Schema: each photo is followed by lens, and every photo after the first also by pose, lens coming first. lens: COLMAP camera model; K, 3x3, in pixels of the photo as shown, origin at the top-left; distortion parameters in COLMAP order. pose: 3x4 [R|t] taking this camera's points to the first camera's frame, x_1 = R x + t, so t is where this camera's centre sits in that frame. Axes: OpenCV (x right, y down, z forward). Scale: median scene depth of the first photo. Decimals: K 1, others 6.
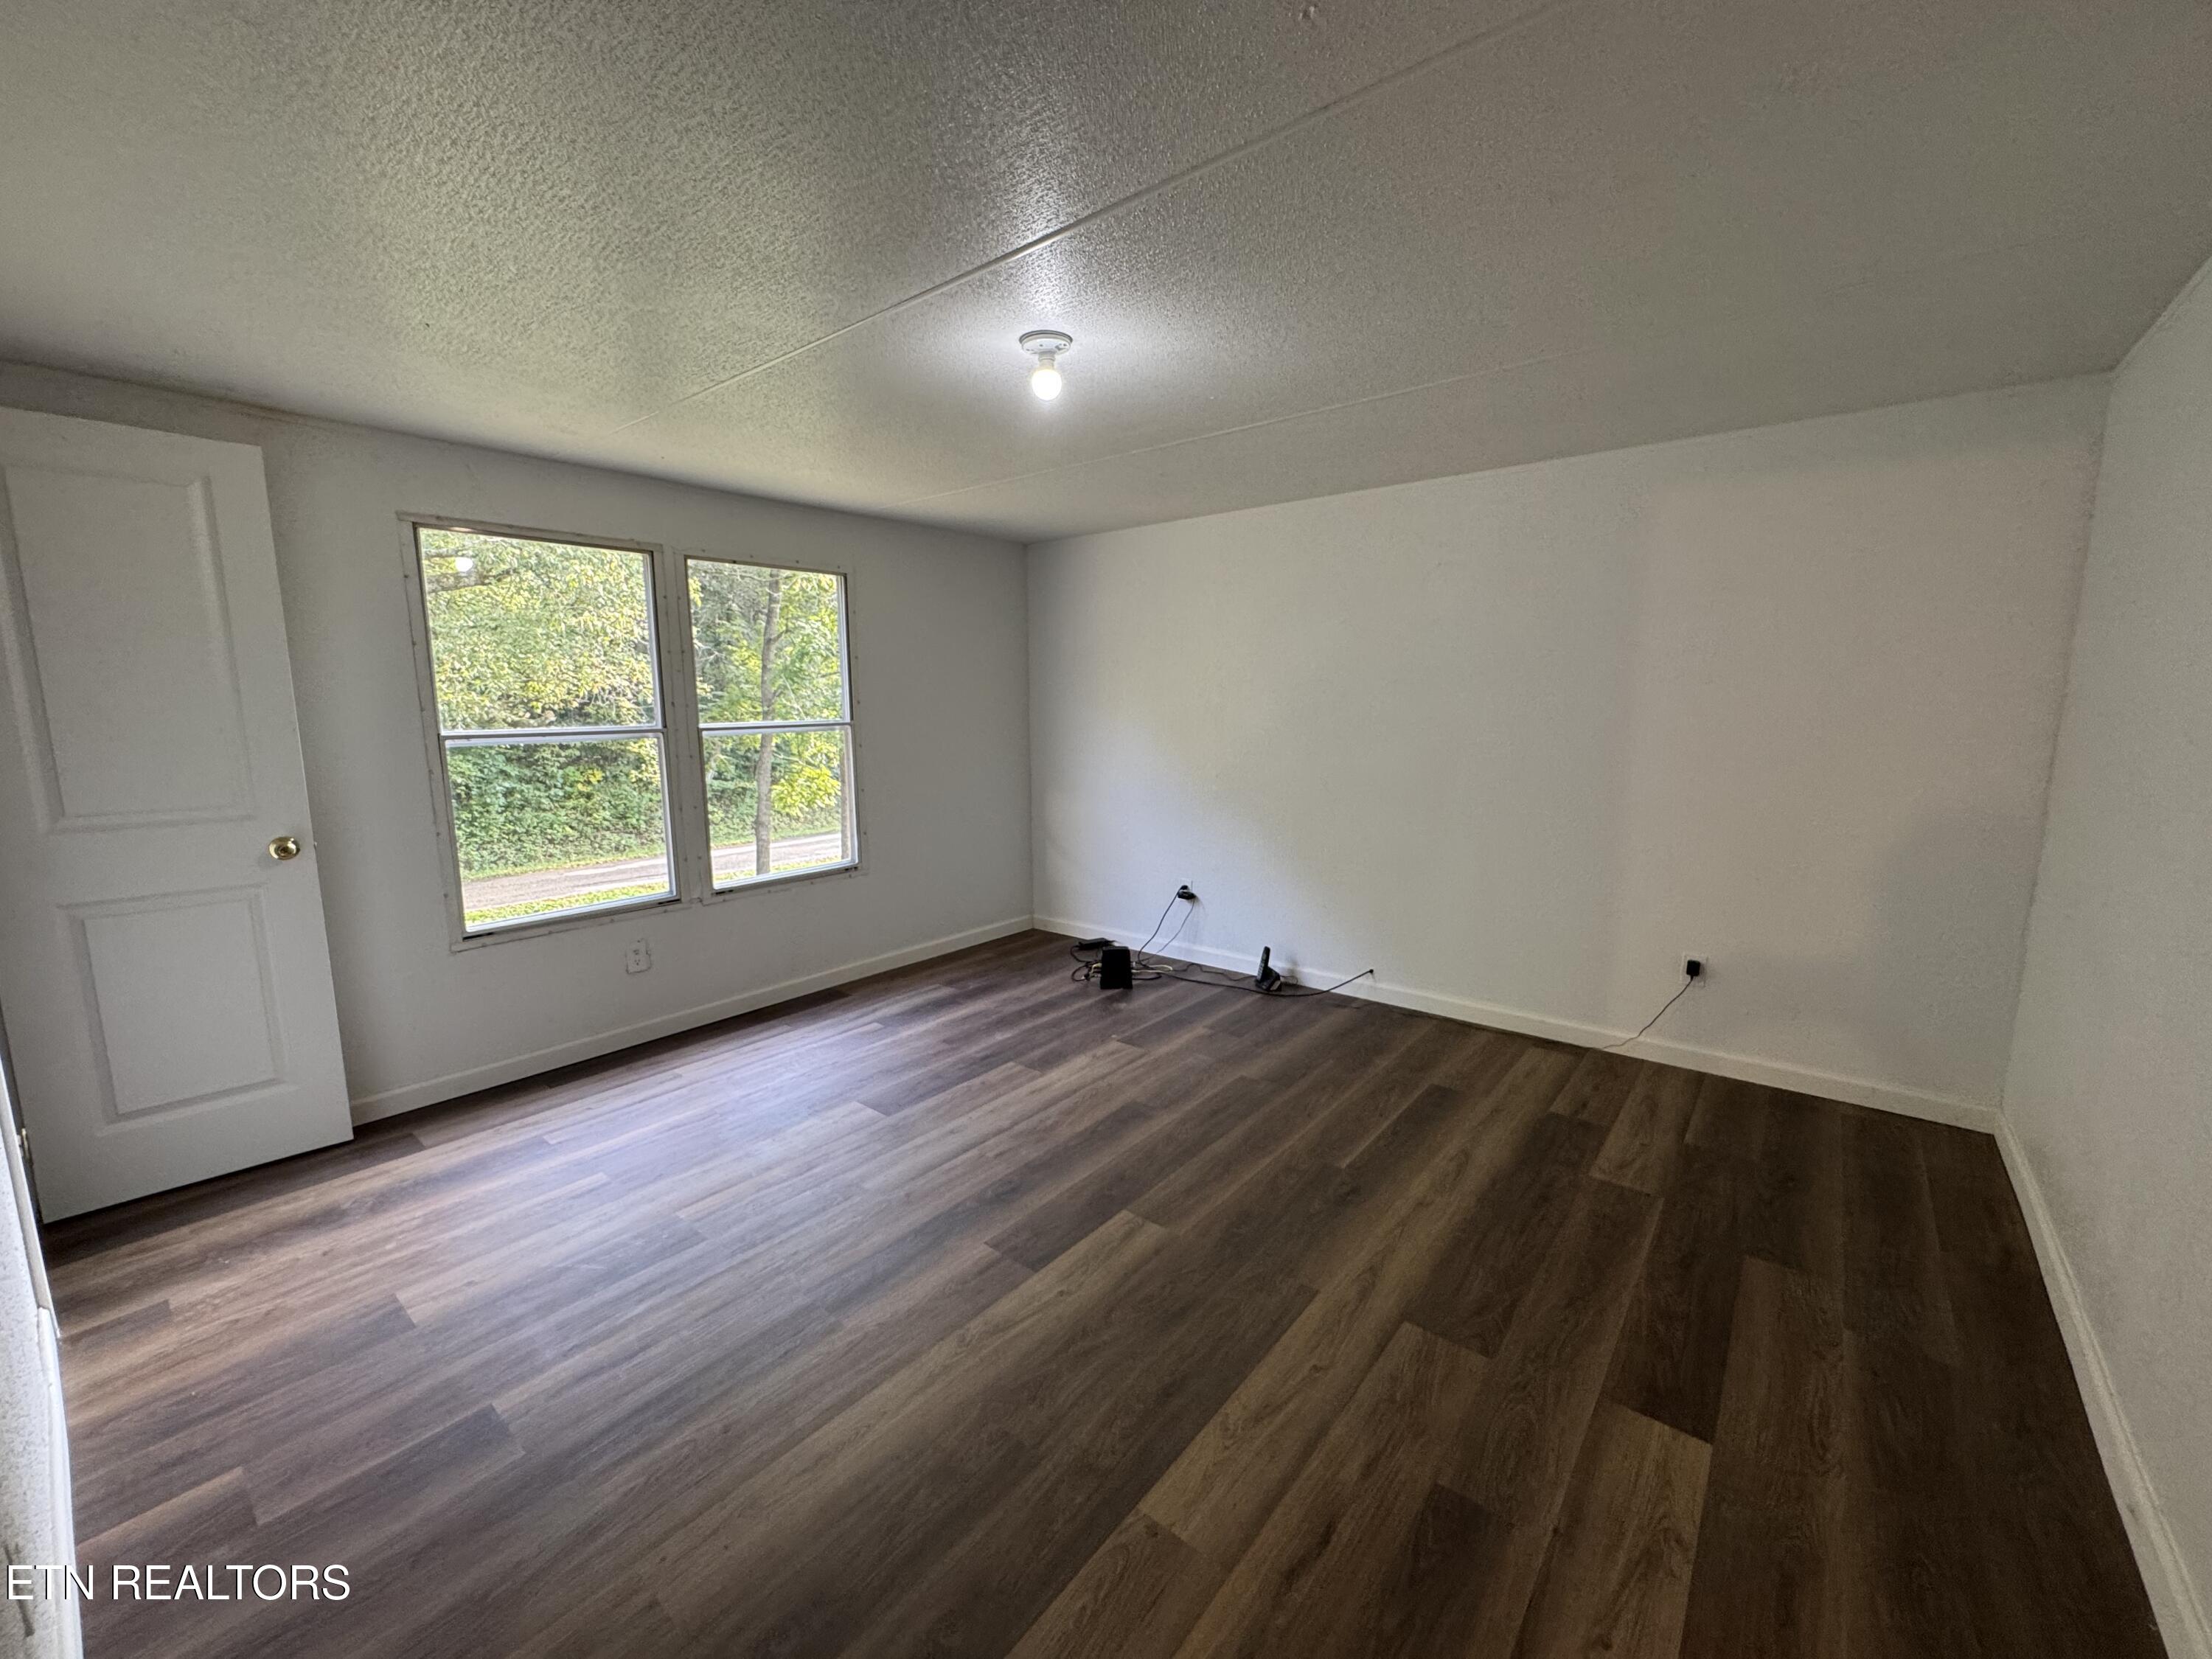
lens RADIAL K [[885.0, 0, 1105.3], [0, 885.0, 826.0], [0, 0, 1]] dist [-0.002932, -0.000320]
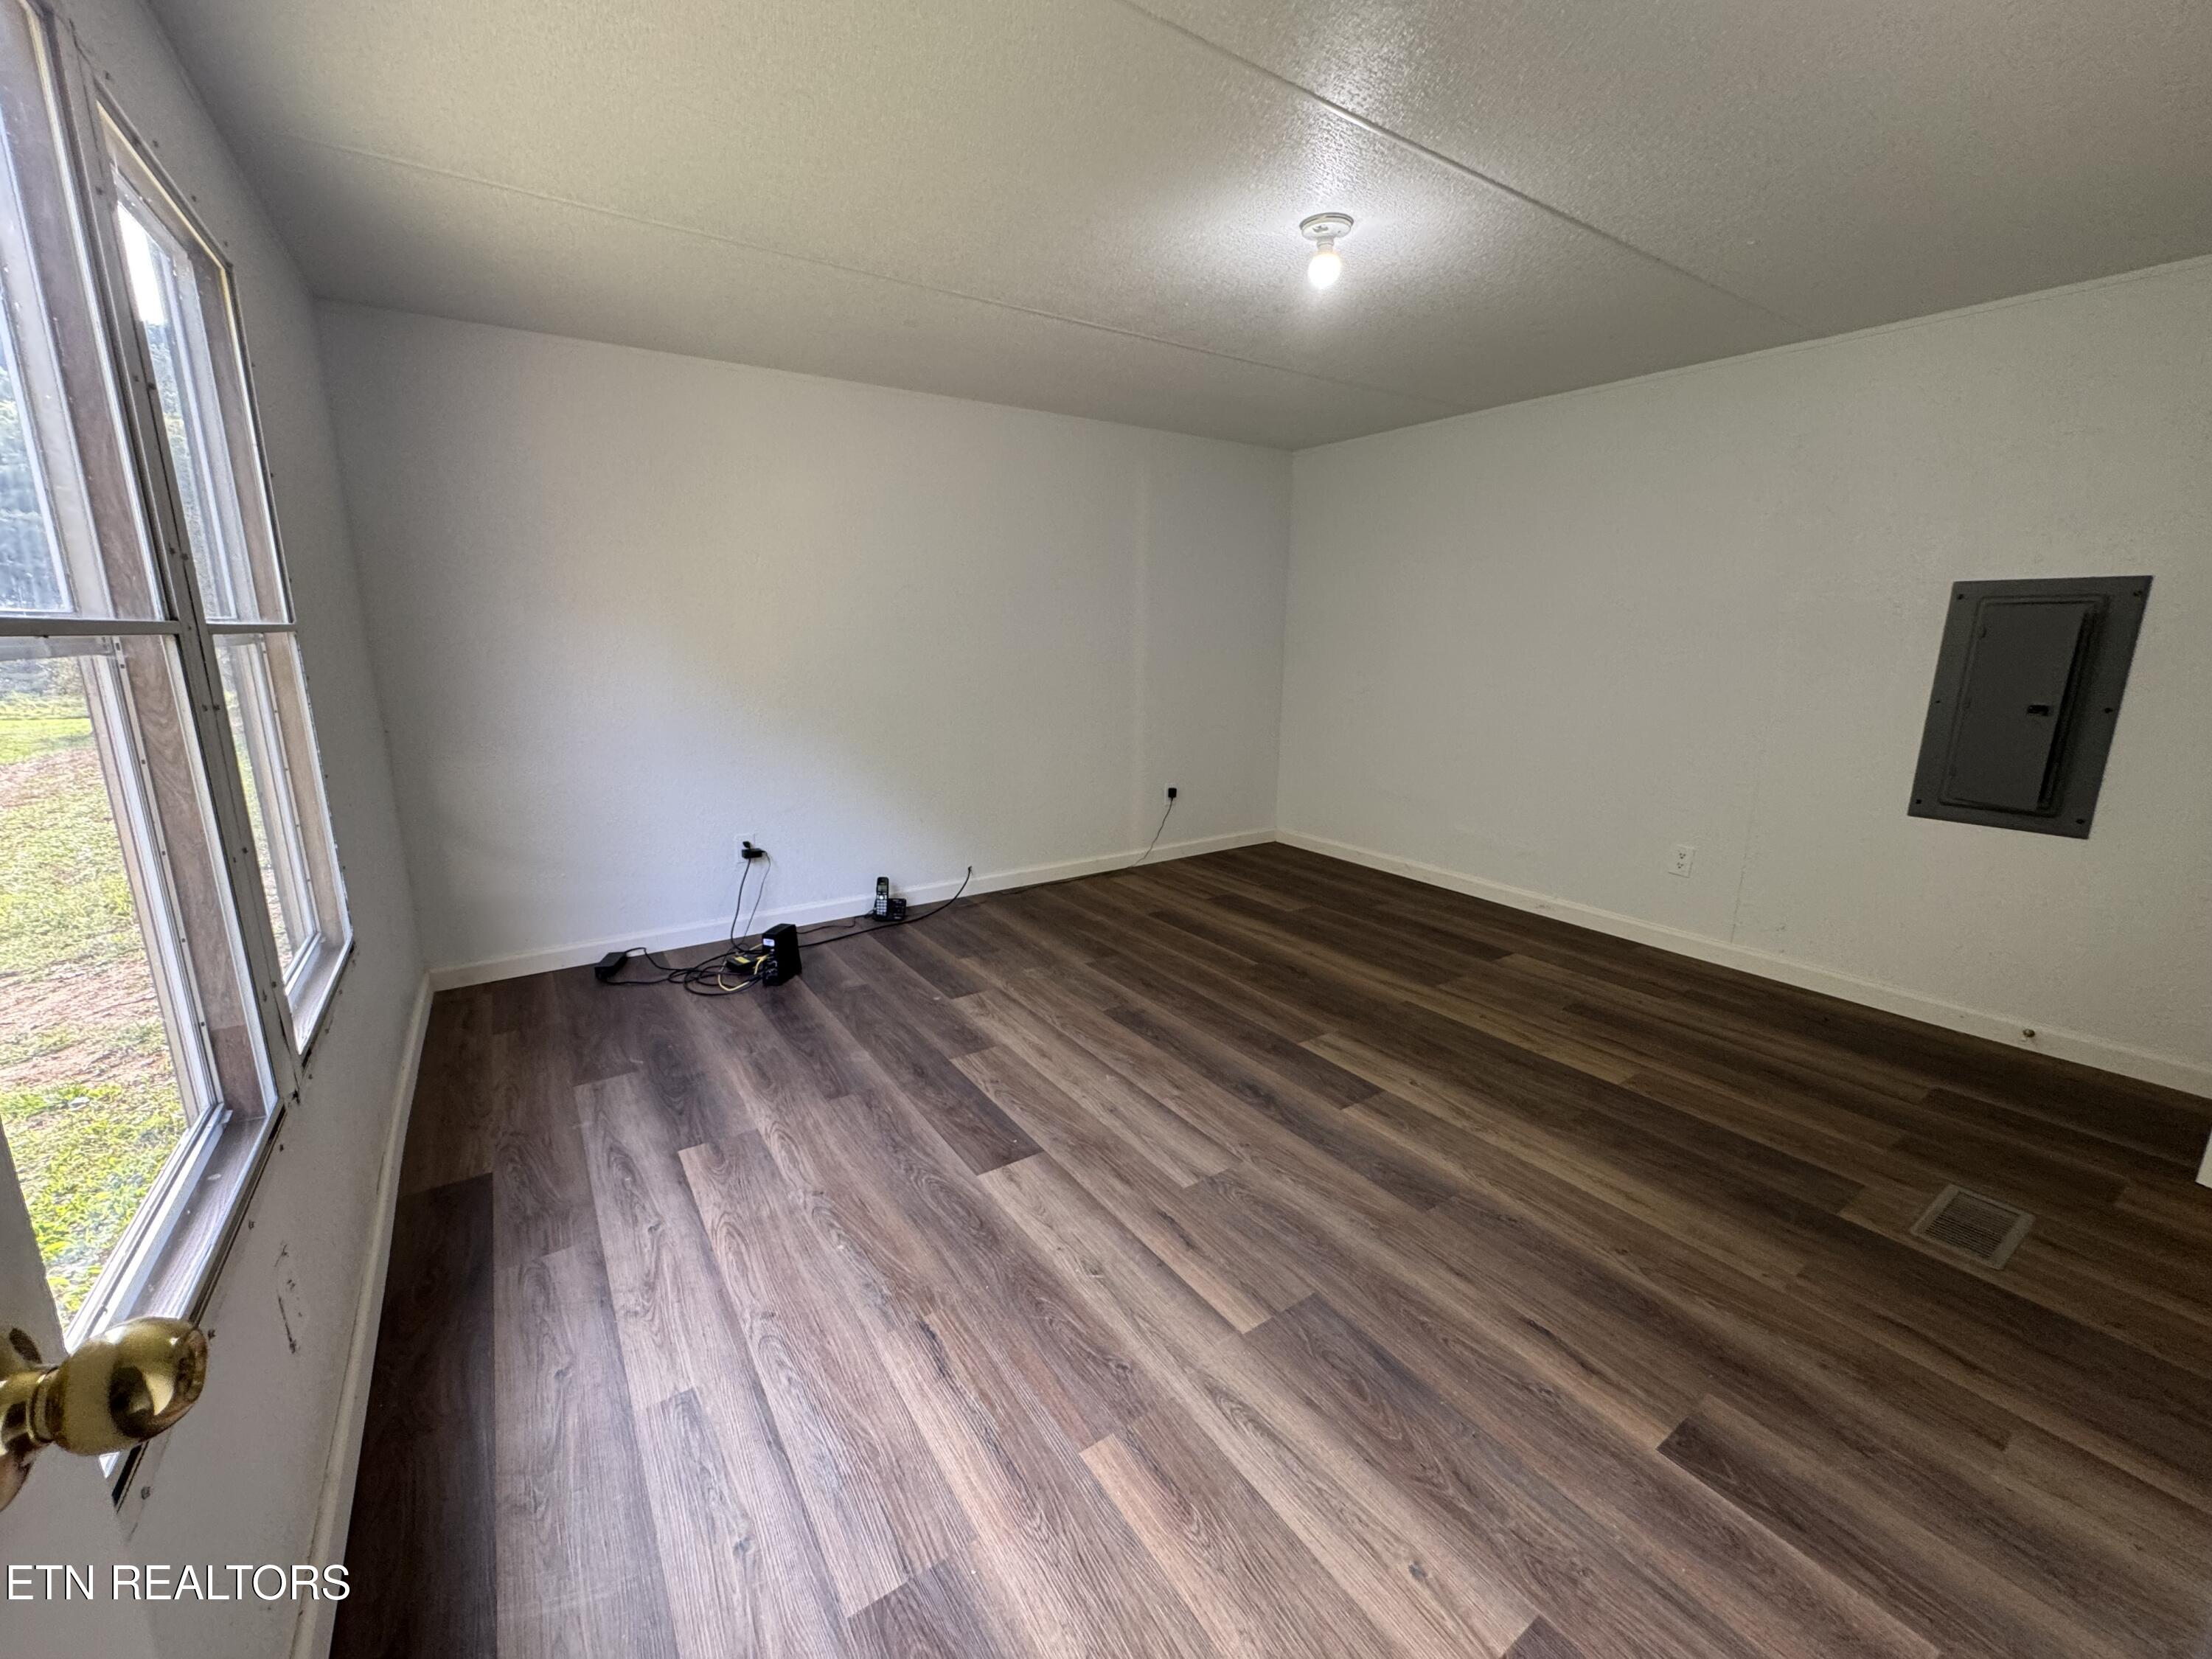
lens RADIAL K [[879.2, 0, 1106.0], [0, 879.2, 829.5], [0, 0, 1]] dist [0.000590, -0.000074]
pose [[0.286804, -0.202836, 0.936270, -0.806266], [0.131500, 0.976412, 0.171251, -0.053151], [-0.948921, 0.074004, 0.306712, 0.650224]]
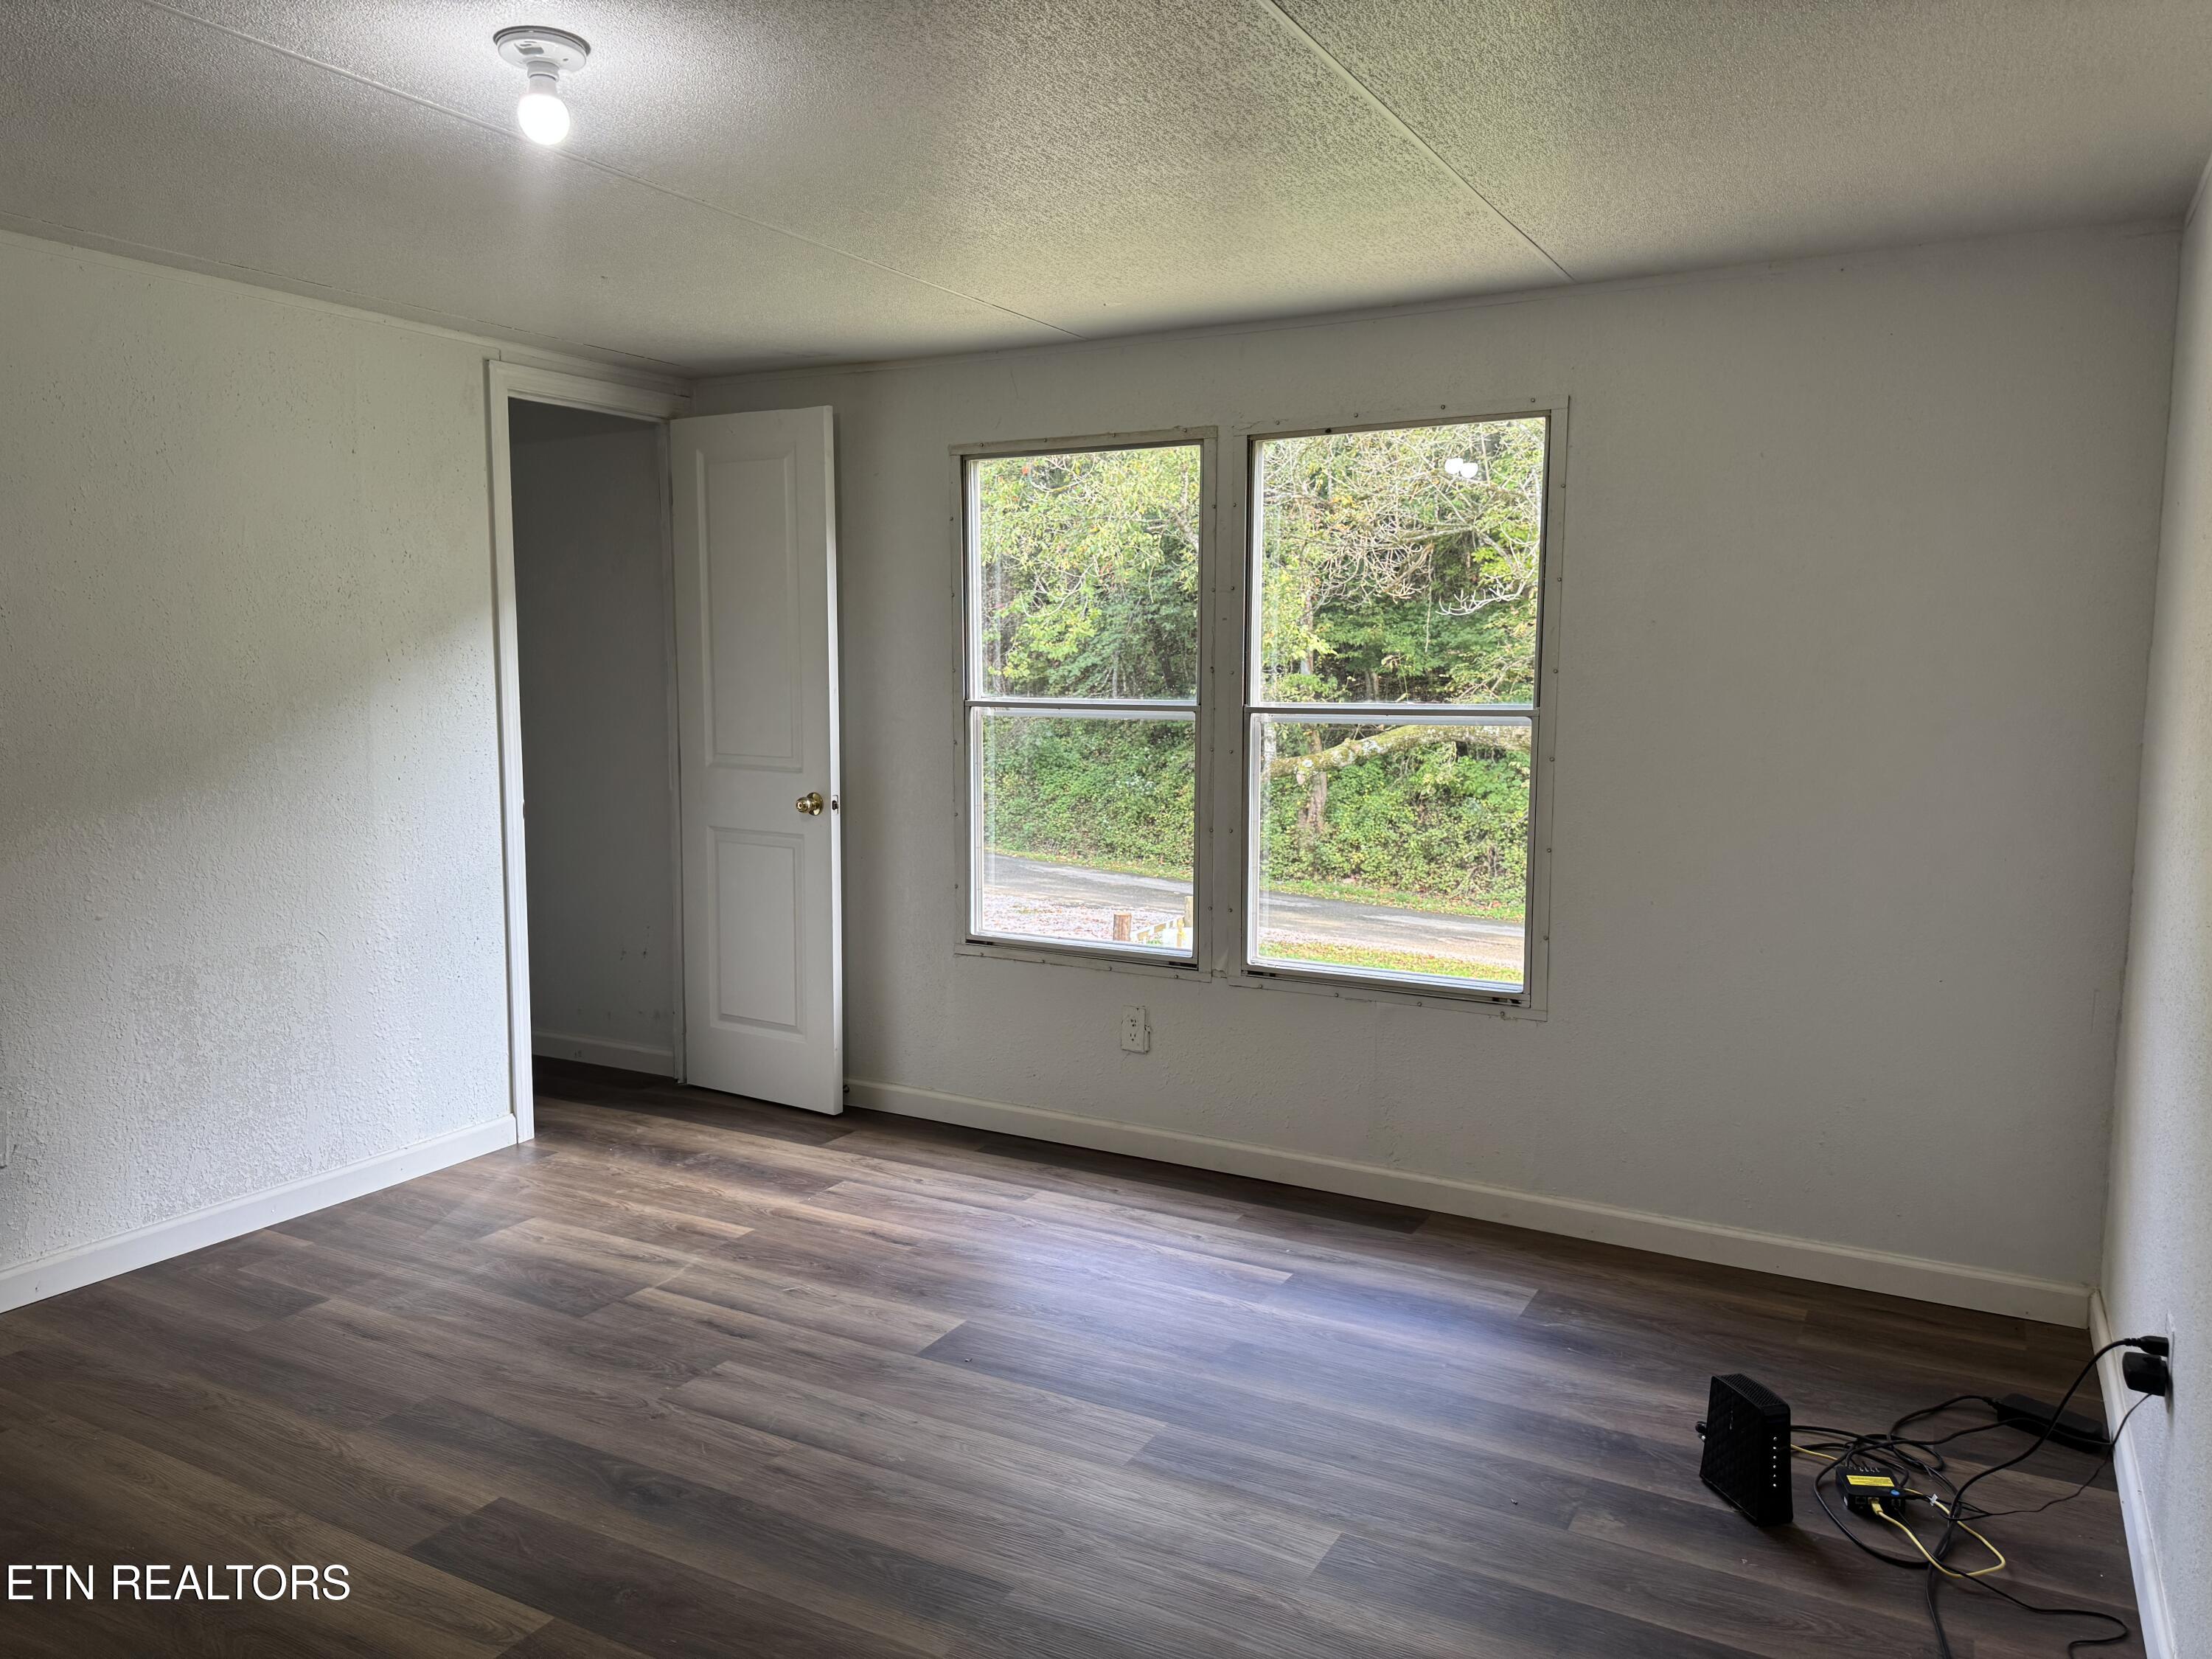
lens RADIAL K [[1564.0, 0, 1112.3], [0, 1564.0, 820.0], [0, 0, 1]] dist [0.098822, -0.134275]
pose [[0.177593, 0.109538, -0.977989, 0.729511], [-0.146049, 0.985715, 0.083882, -0.128742], [0.973206, 0.127937, 0.191054, 0.814102]]
